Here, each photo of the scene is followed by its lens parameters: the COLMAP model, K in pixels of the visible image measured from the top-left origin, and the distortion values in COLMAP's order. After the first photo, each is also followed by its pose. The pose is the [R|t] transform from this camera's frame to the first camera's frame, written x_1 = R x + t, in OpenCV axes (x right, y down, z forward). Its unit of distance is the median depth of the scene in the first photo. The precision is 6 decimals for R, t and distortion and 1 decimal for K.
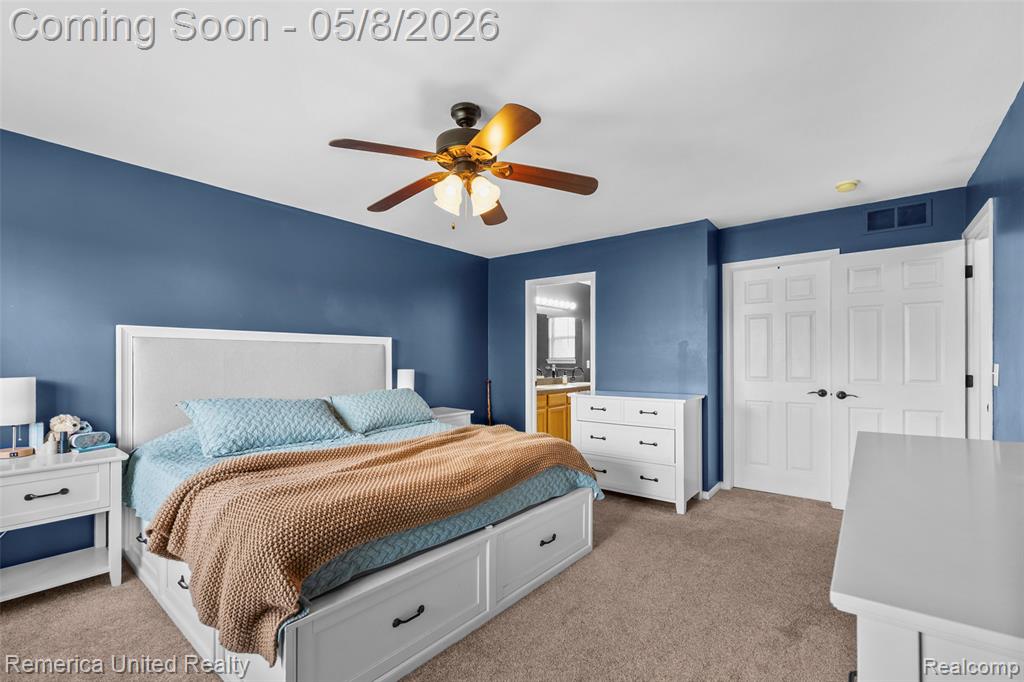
lens RADIAL K [[441.2, 0, 510.5], [0, 441.2, 359.5], [0, 0, 1]] dist [0.000487, 0.000043]
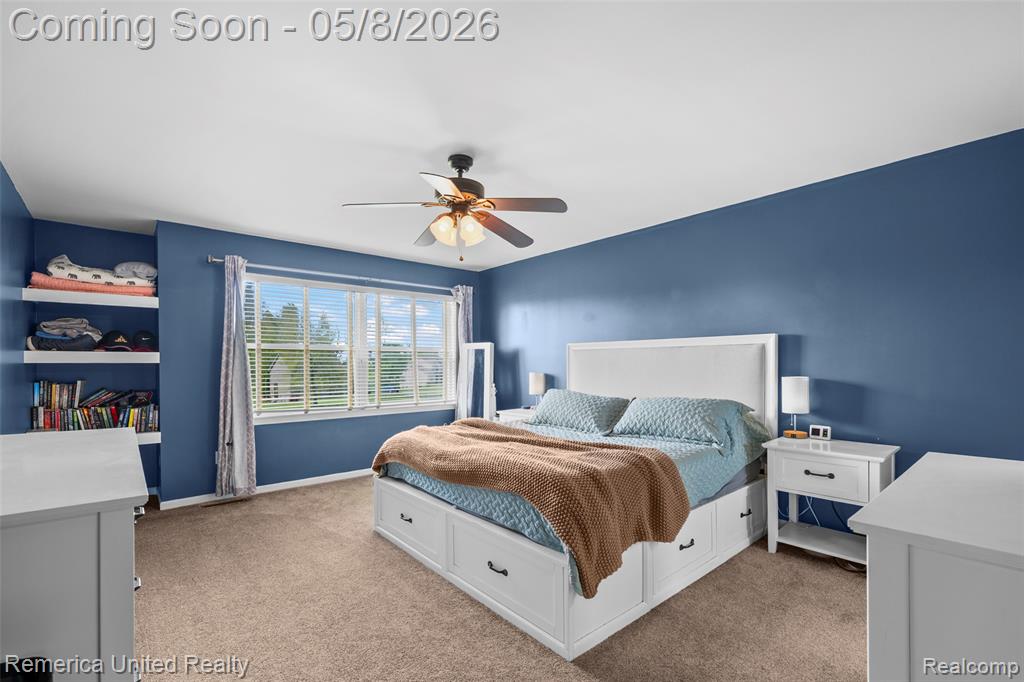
lens RADIAL K [[451.9, 0, 510.3], [0, 451.9, 367.7], [0, 0, 1]] dist [-0.000634, -0.000012]
pose [[-0.183049, 0.006103, -0.983085, 0.904131], [0.007878, 0.999958, 0.004741, 0.002596], [0.983072, -0.006877, -0.183089, 1.114682]]
